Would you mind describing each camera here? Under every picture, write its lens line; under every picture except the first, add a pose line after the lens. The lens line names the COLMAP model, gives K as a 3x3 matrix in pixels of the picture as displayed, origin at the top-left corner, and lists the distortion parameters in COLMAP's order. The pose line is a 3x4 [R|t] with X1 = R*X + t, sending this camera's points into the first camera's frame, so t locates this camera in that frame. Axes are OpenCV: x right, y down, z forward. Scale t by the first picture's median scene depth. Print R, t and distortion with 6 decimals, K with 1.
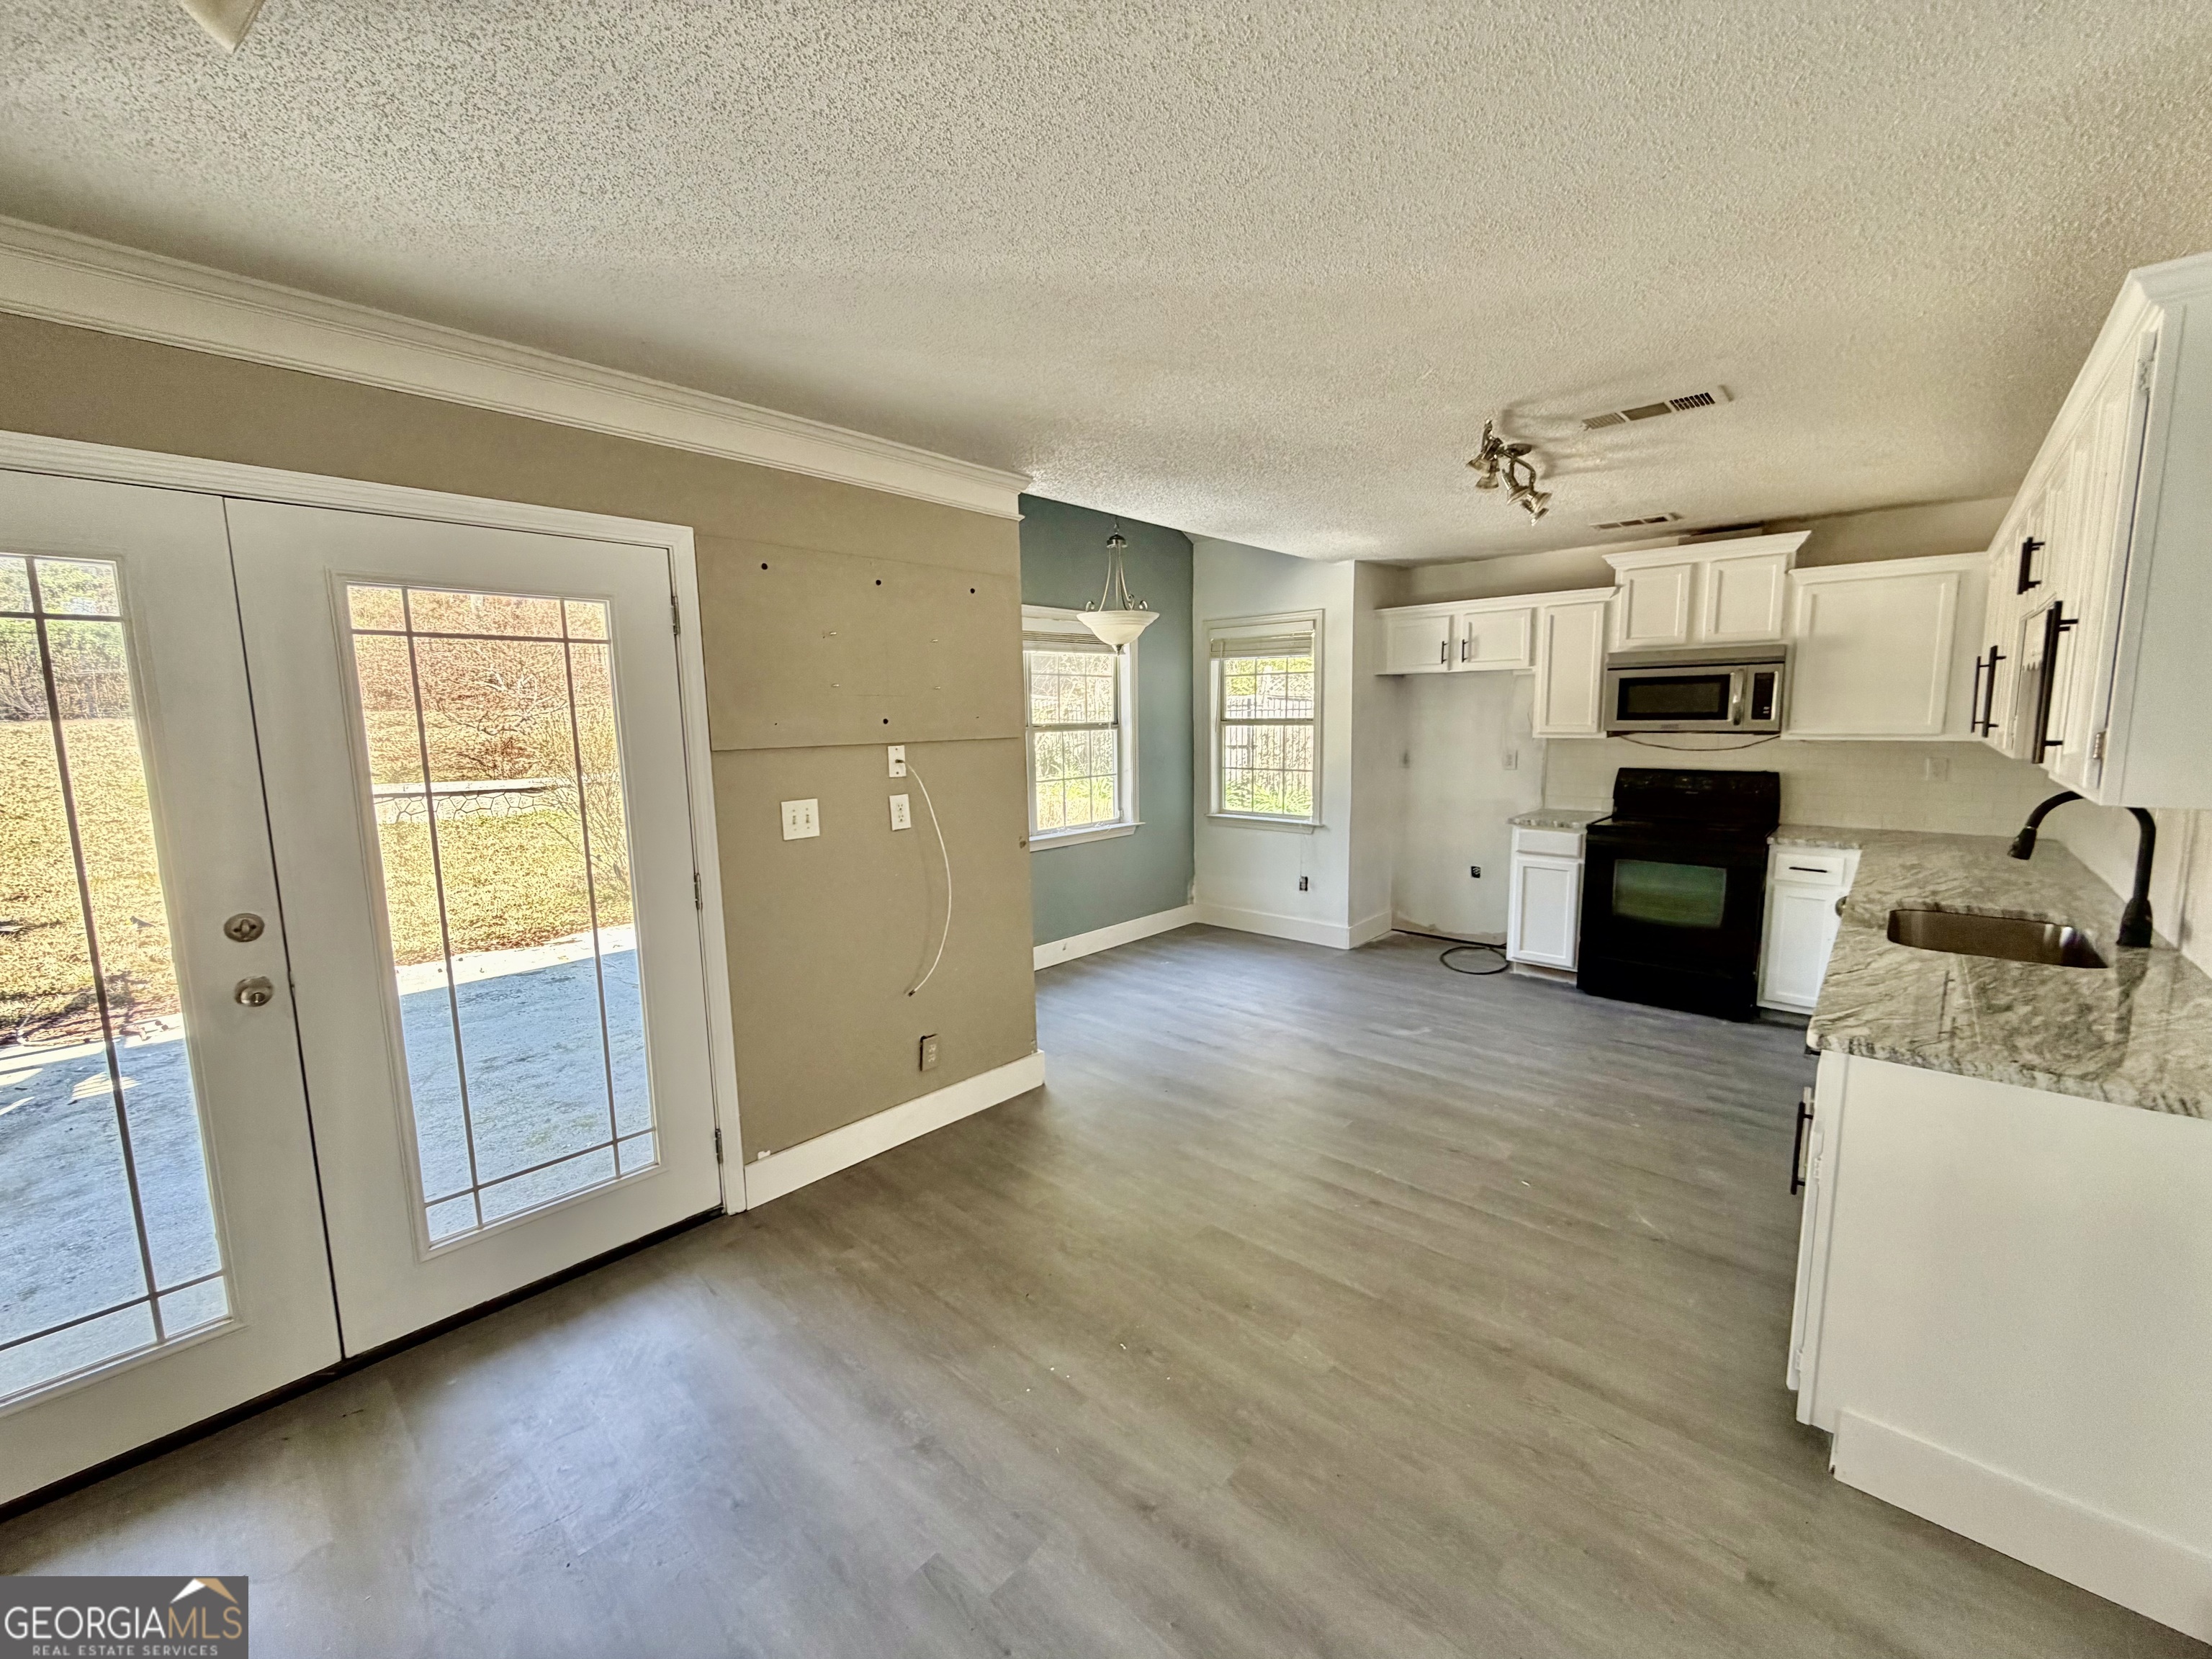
lens RADIAL K [[883.7, 0, 1106.0], [0, 883.7, 829.5], [0, 0, 1]] dist [-0.000682, -0.000053]
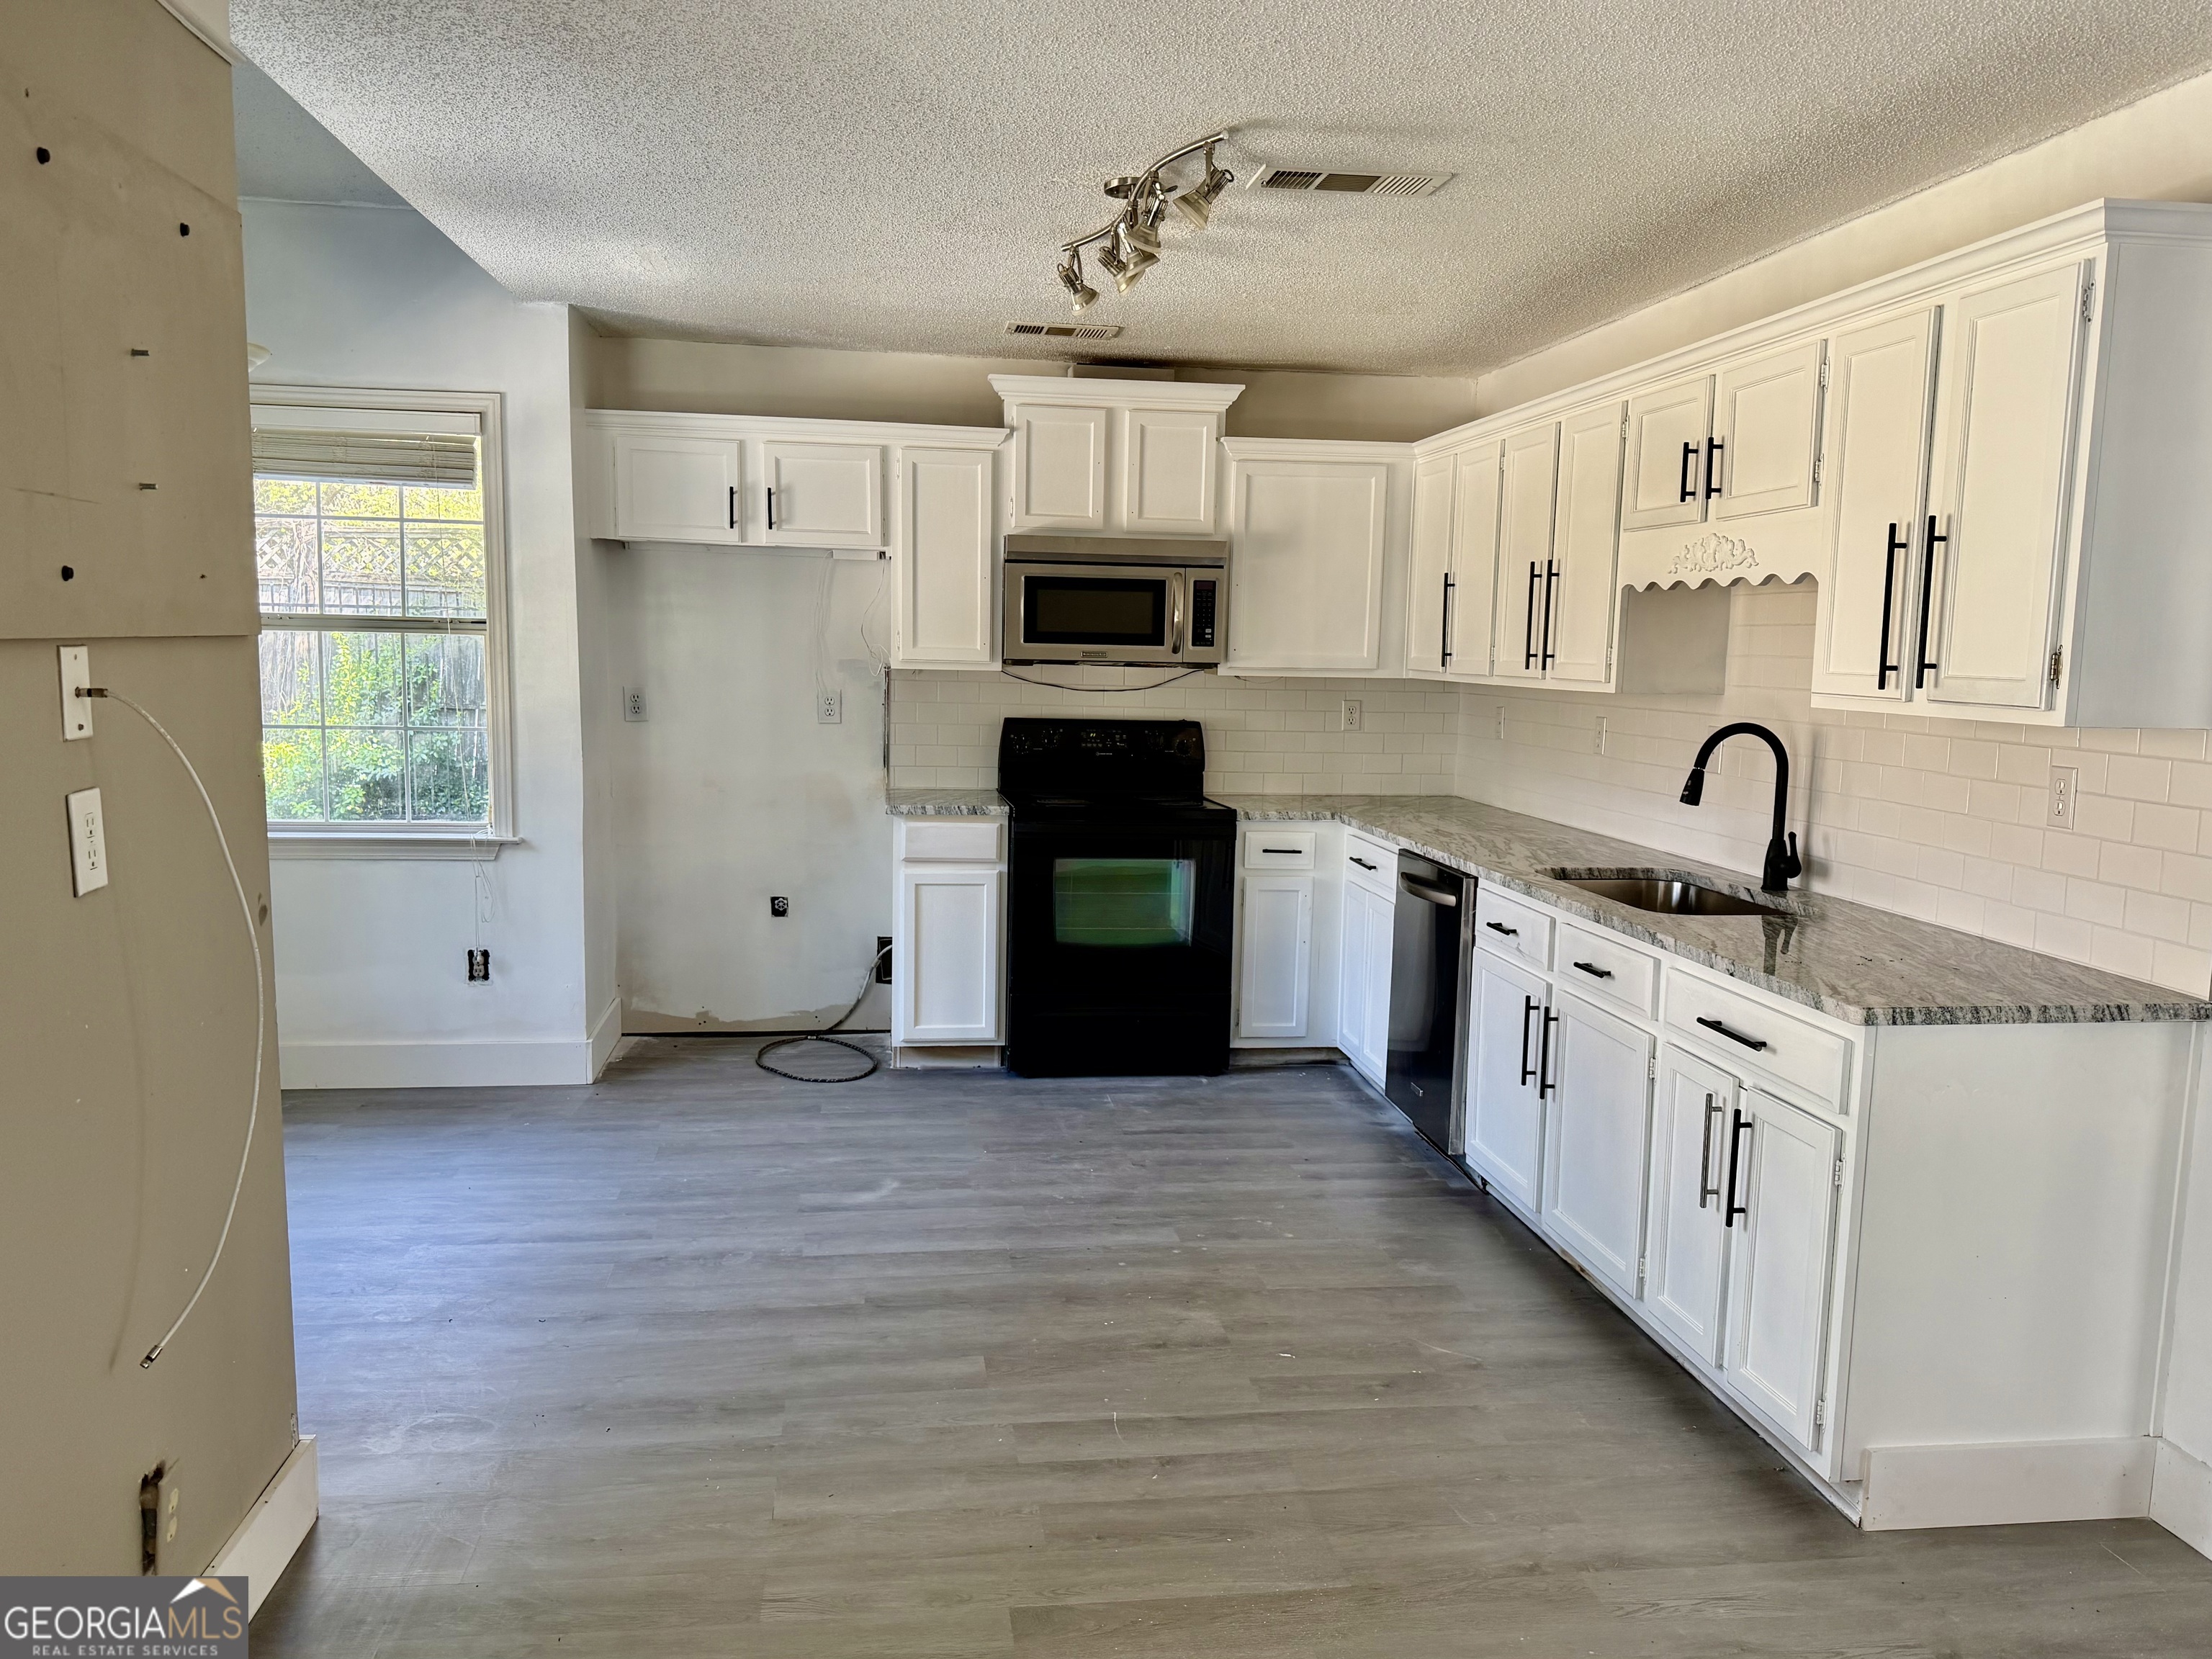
lens RADIAL K [[1672.6, 0, 1109.7], [0, 1672.6, 856.2], [0, 0, 1]] dist [0.133438, -0.224351]
pose [[0.641484, -0.069372, 0.763993, -0.329103], [0.068558, 0.997102, 0.032974, -0.005824], [-0.764067, 0.031226, 0.644381, 0.186767]]
